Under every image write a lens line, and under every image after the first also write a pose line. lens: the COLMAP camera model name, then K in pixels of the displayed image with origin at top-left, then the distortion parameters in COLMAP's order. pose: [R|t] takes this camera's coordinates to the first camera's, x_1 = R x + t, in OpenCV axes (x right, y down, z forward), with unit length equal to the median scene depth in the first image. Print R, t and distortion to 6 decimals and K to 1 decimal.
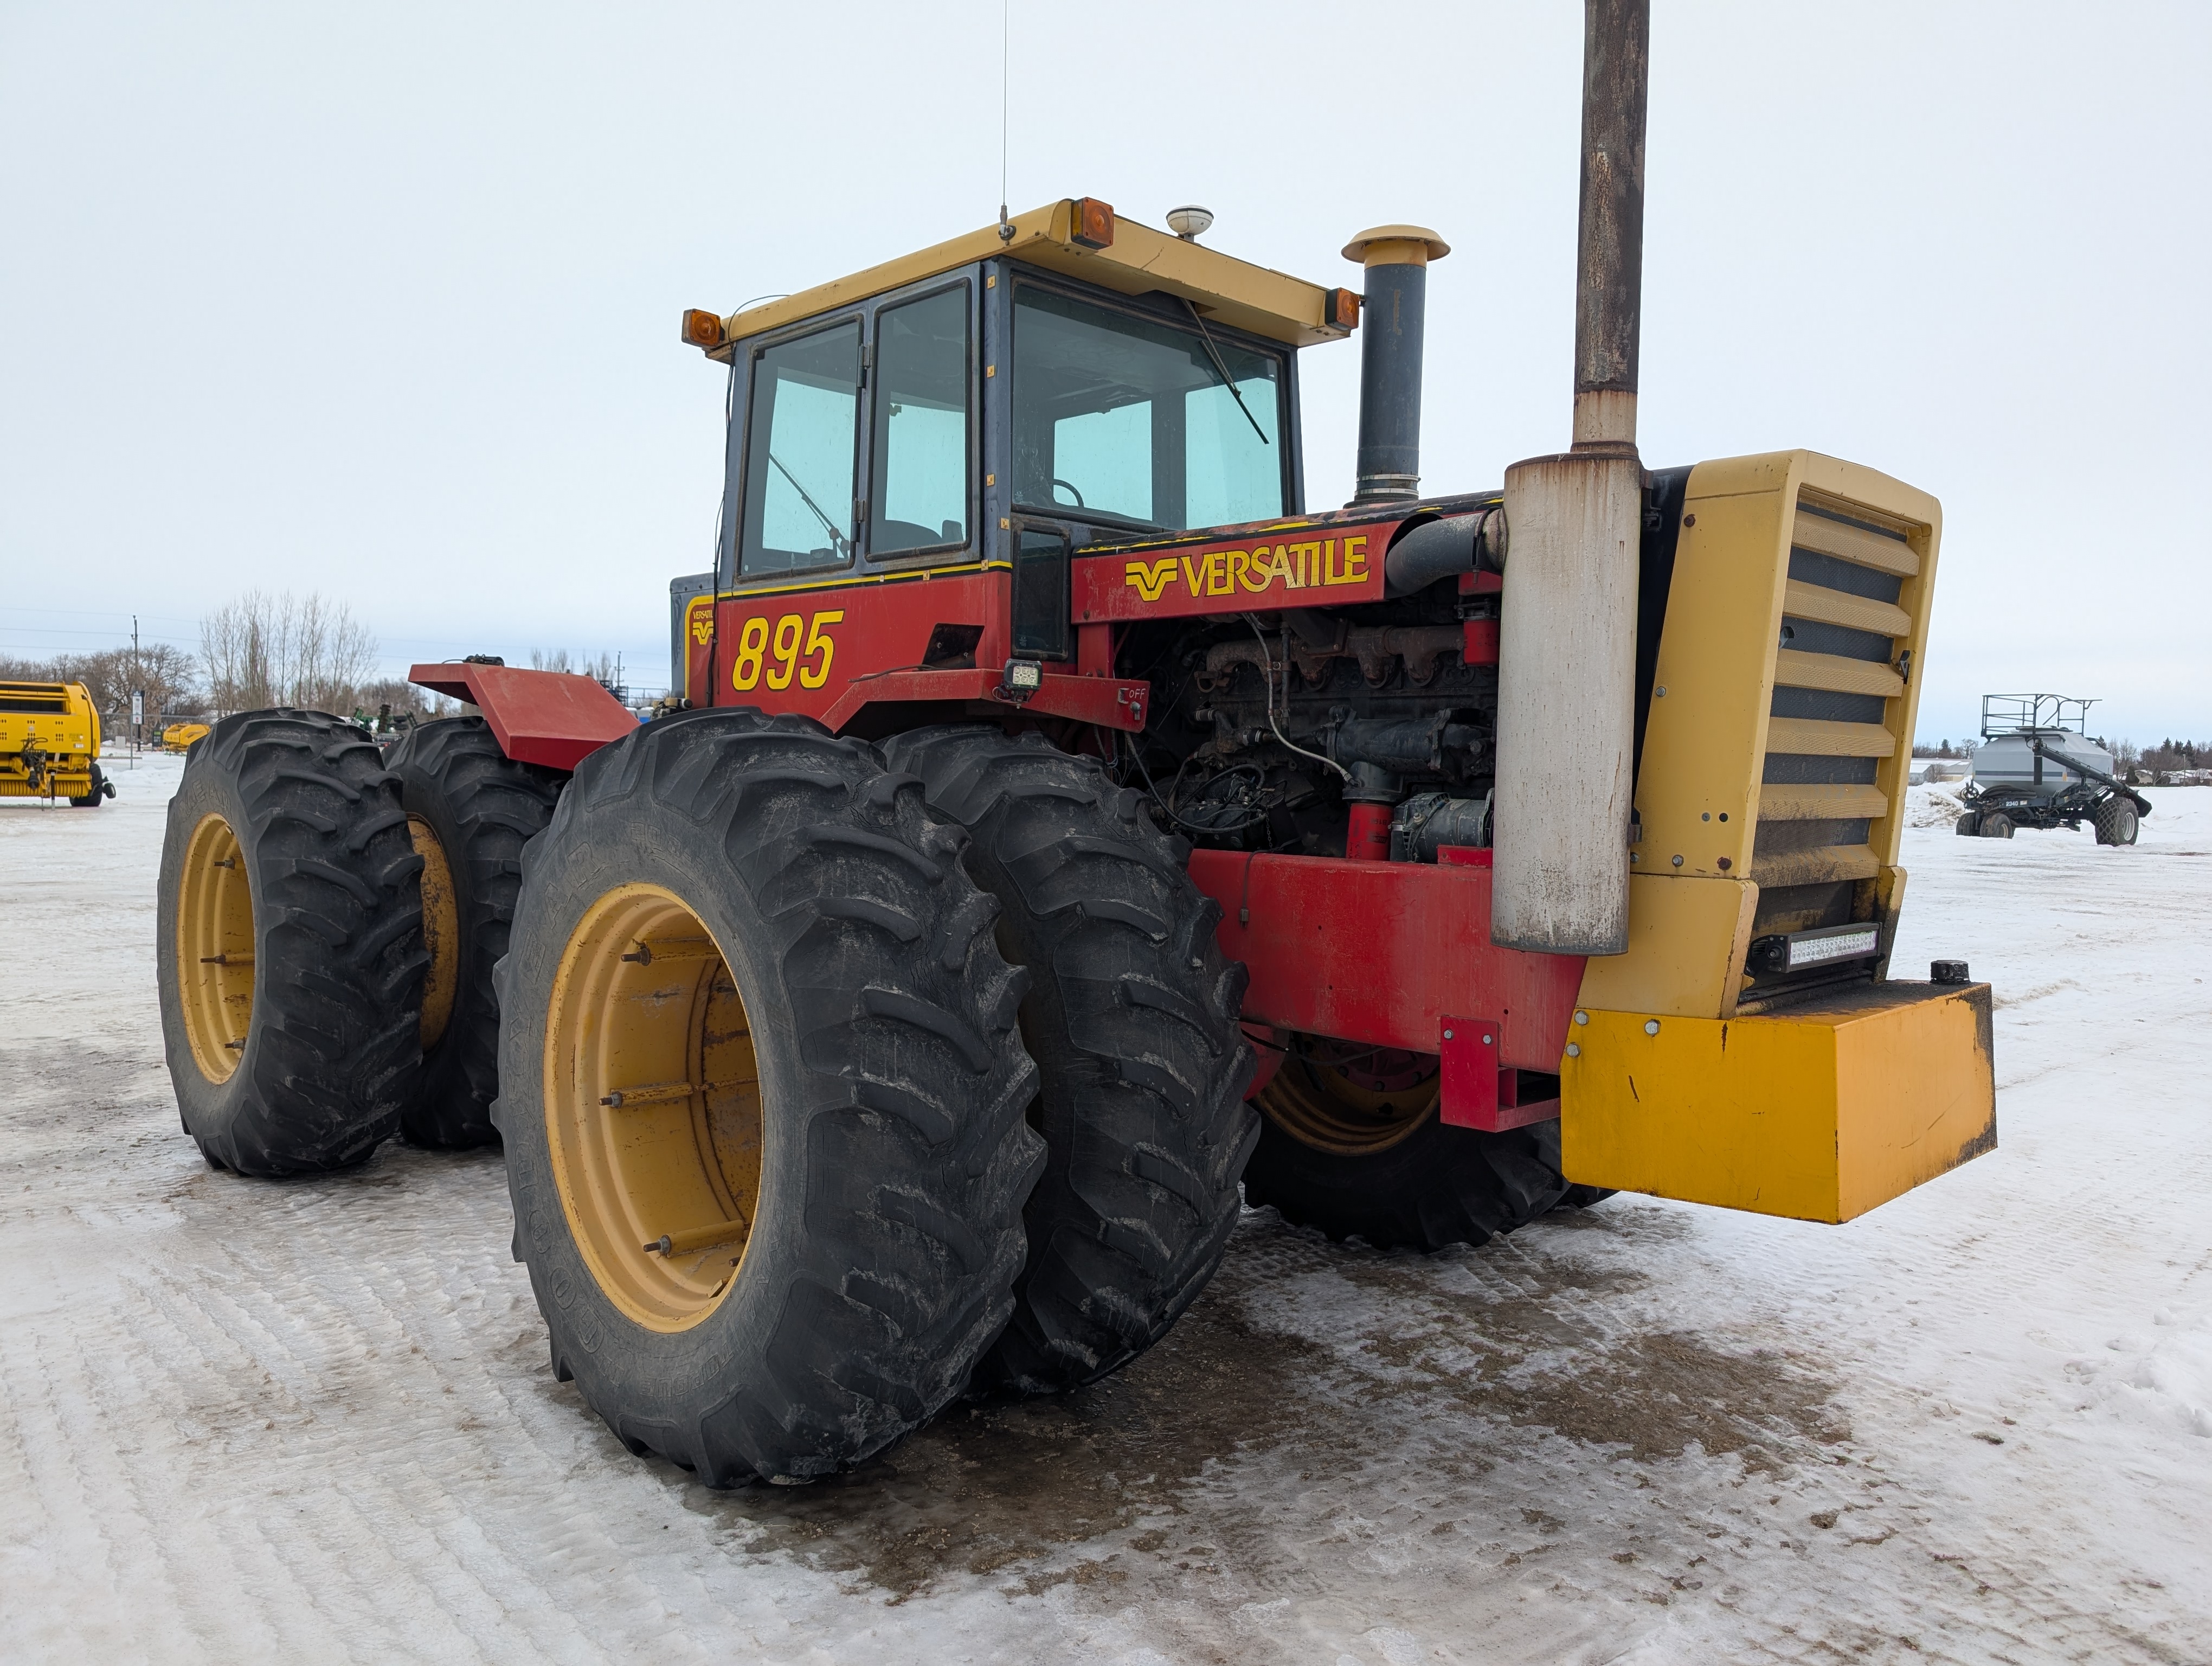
lens RADIAL K [[1591.1, 0, 1108.3], [0, 1591.1, 828.5], [0, 0, 1]] dist [0.009008, -0.009557]
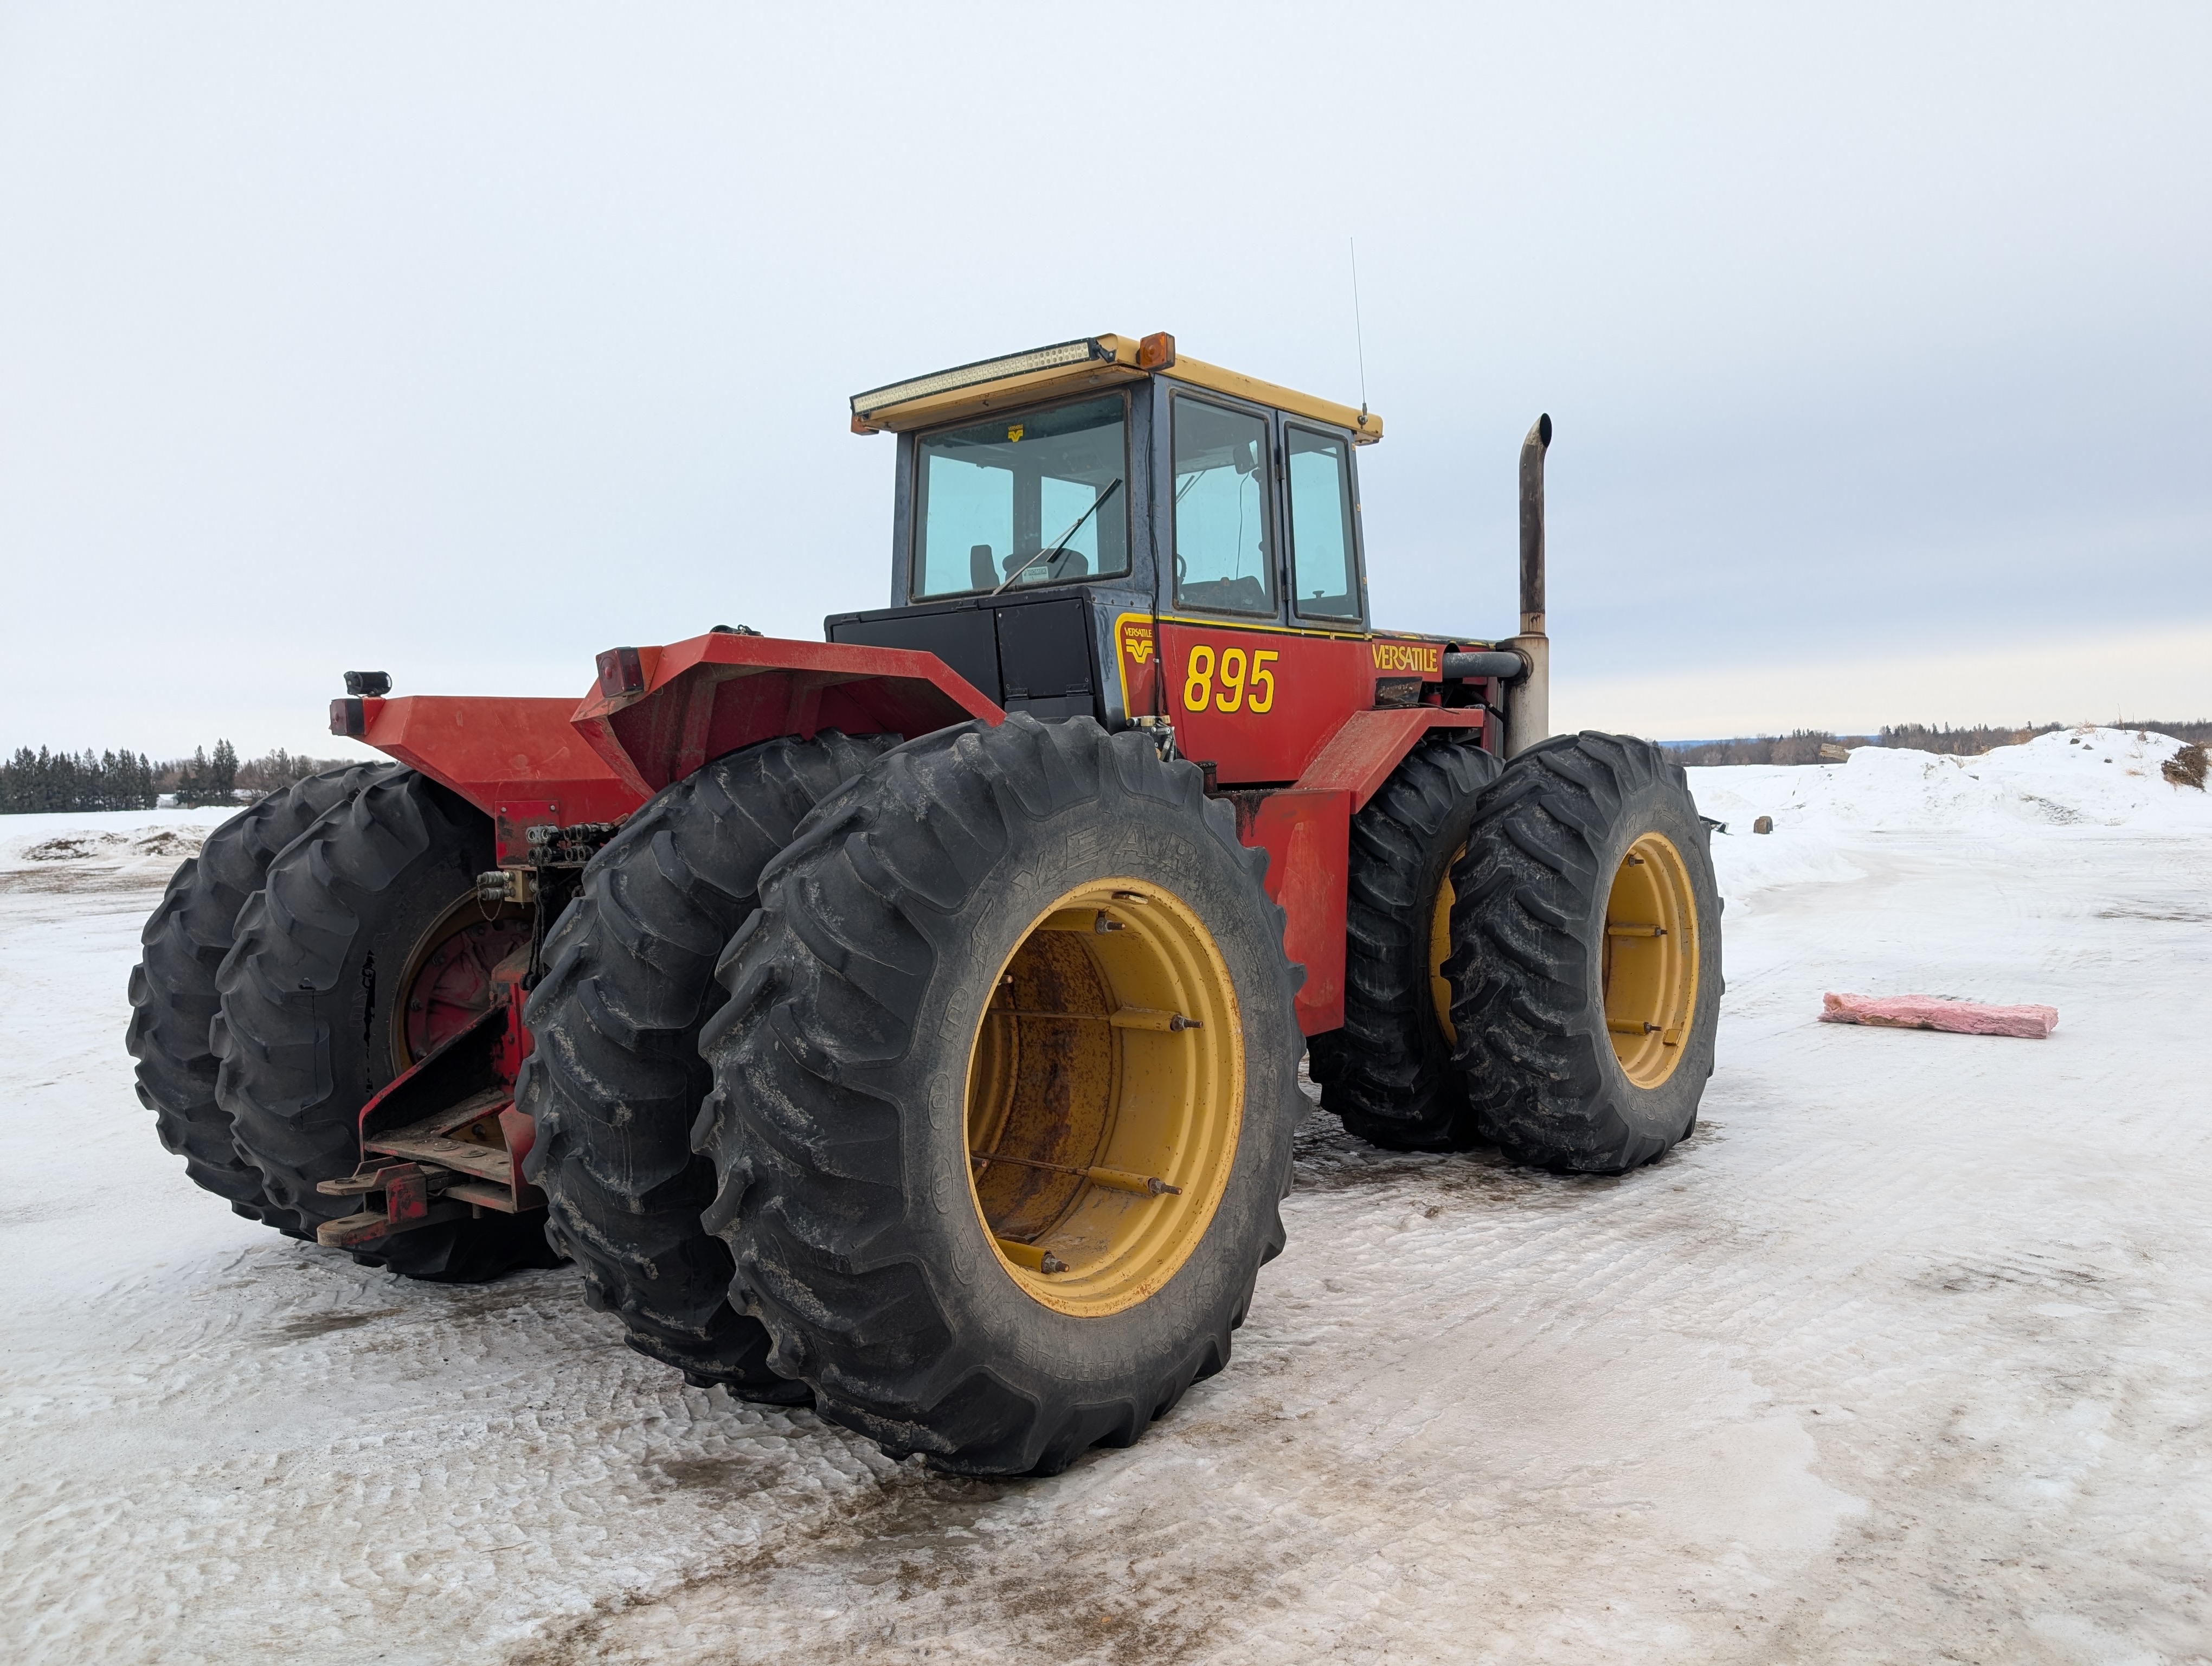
lens RADIAL K [[1591.1, 0, 1085.6], [0, 1591.1, 880.8], [0, 0, 1]] dist [0.009008, -0.009557]
pose [[-0.096278, -0.081807, 0.991987, -1.381558], [0.070119, 0.993583, 0.088744, -0.077795], [-0.992882, 0.078101, -0.089924, 1.250444]]
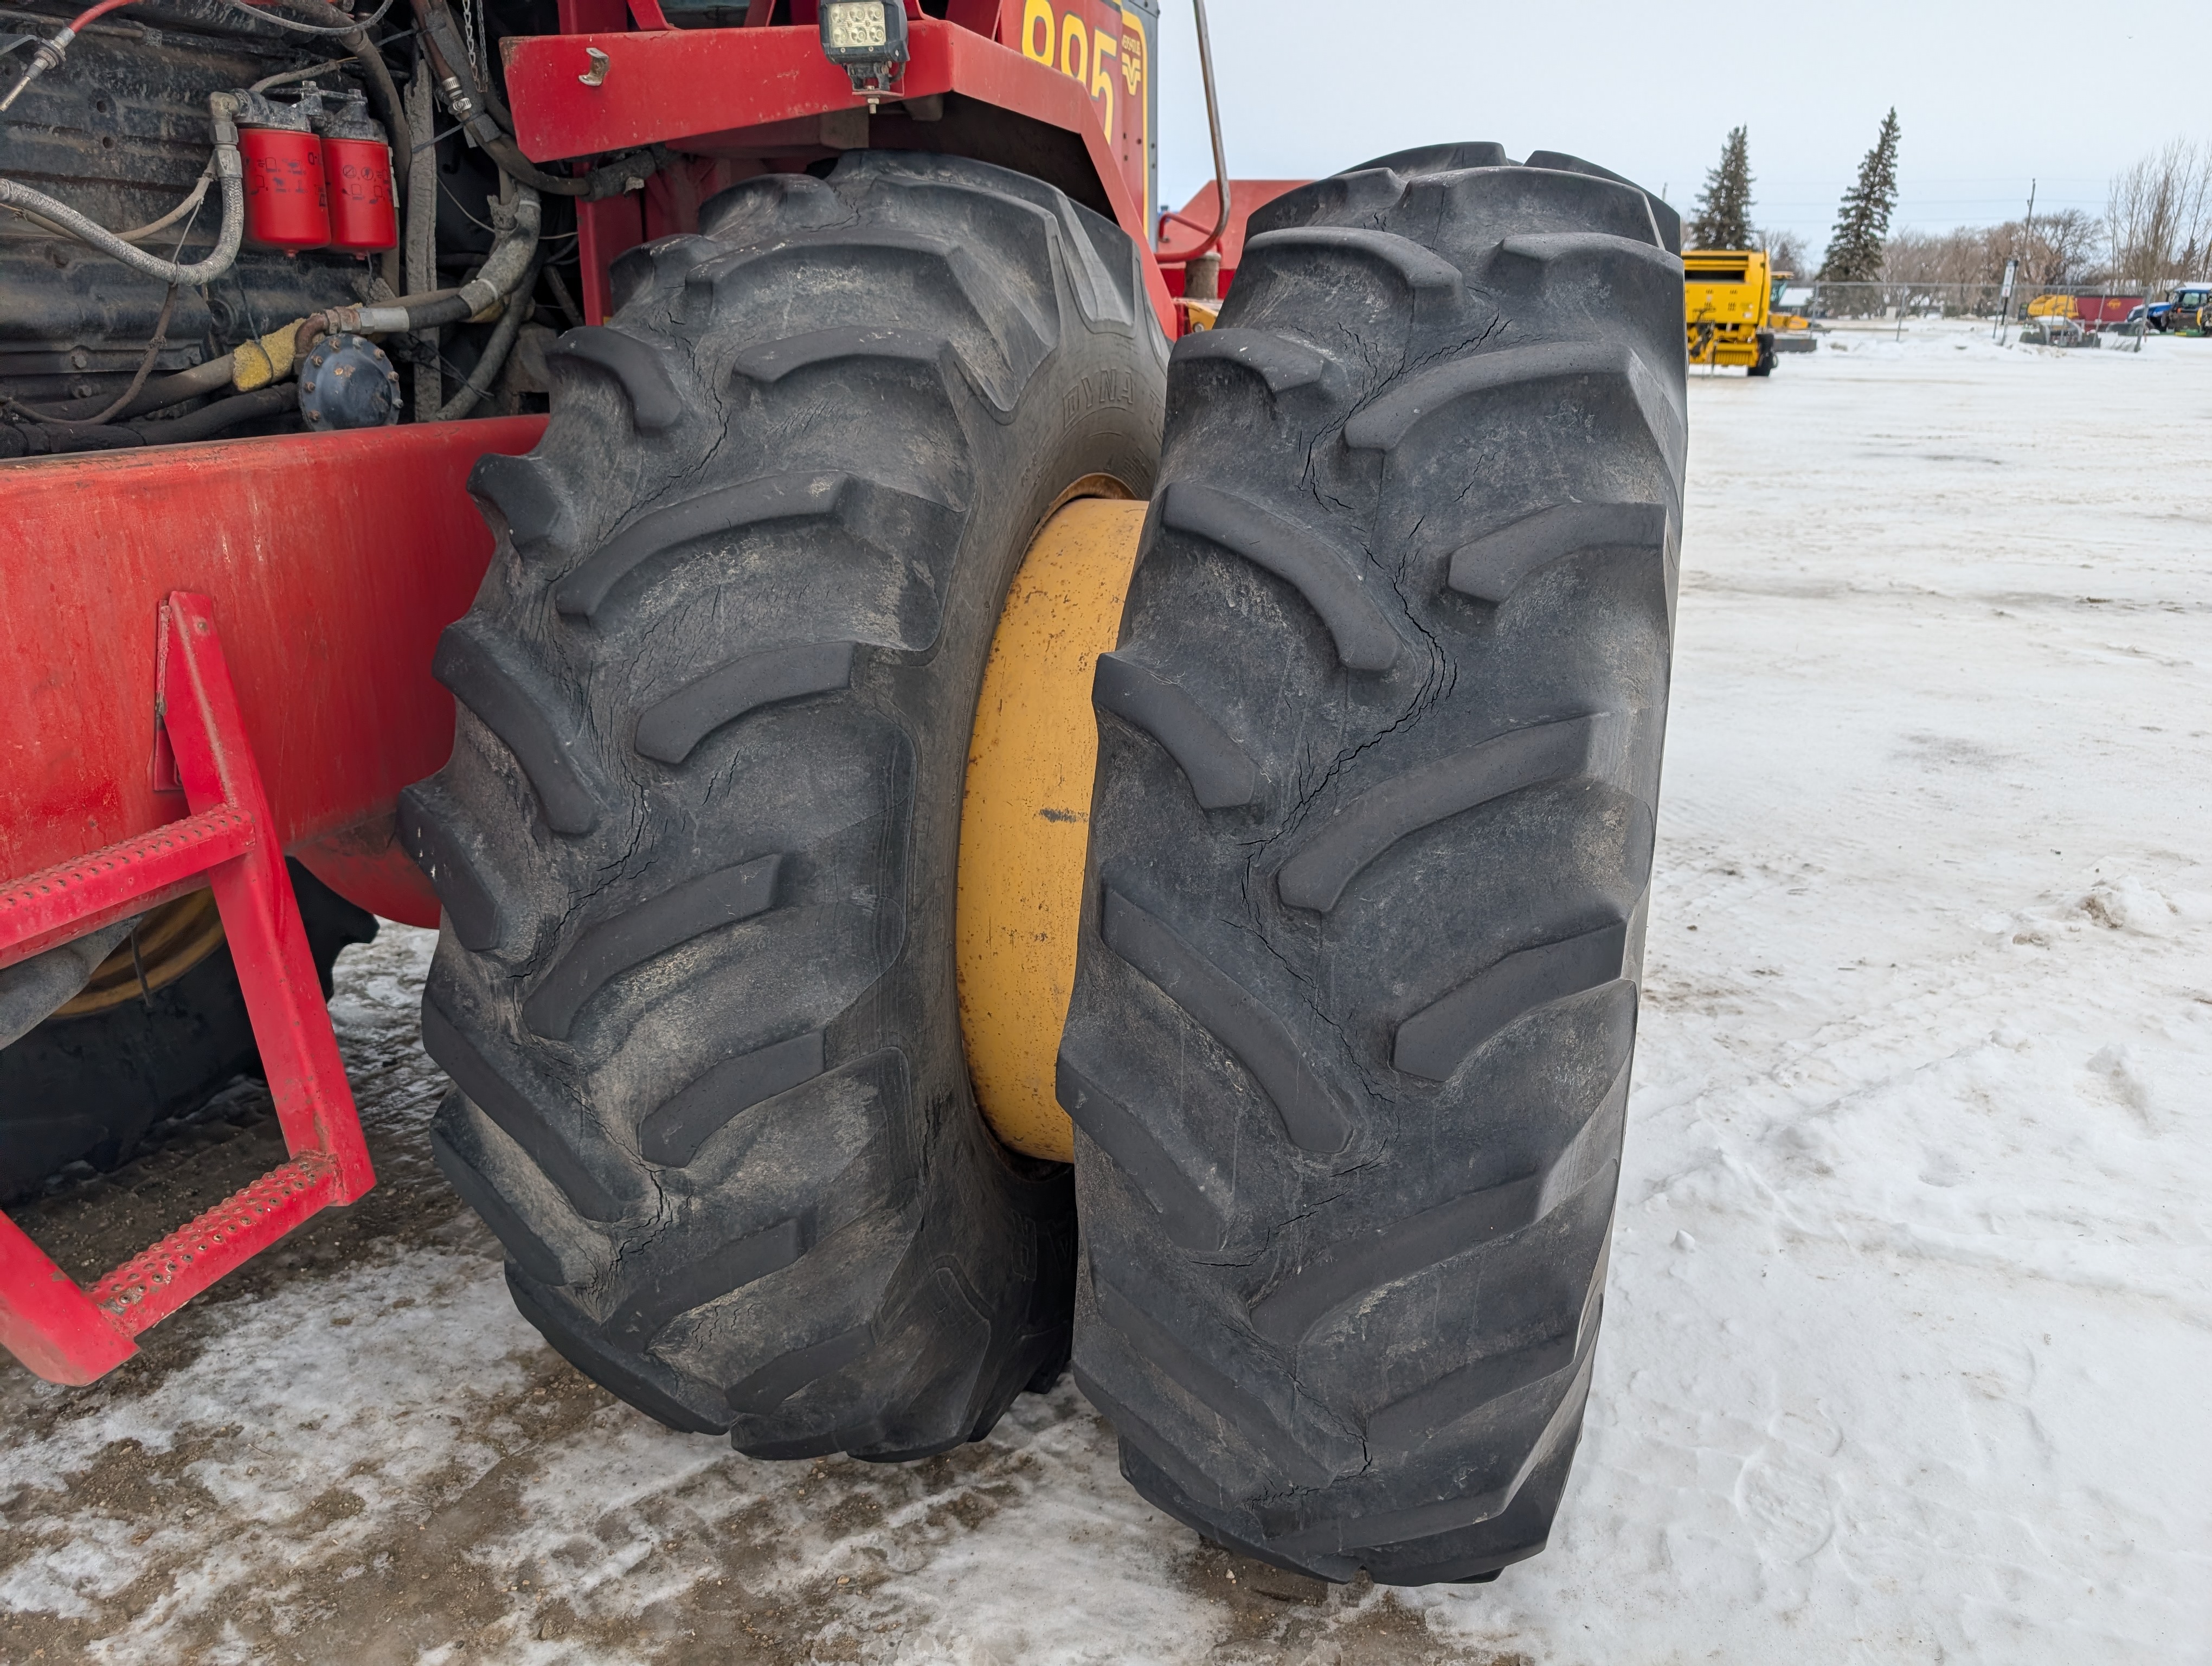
lens RADIAL K [[1591.1, 0, 1106.2], [0, 1591.1, 811.0], [0, 0, 1]] dist [0.009008, -0.009557]
pose [[0.488292, 0.249863, -0.836145, 0.496272], [-0.038691, 0.963391, 0.265293, -0.006527], [0.871822, -0.097190, 0.480084, 0.766368]]
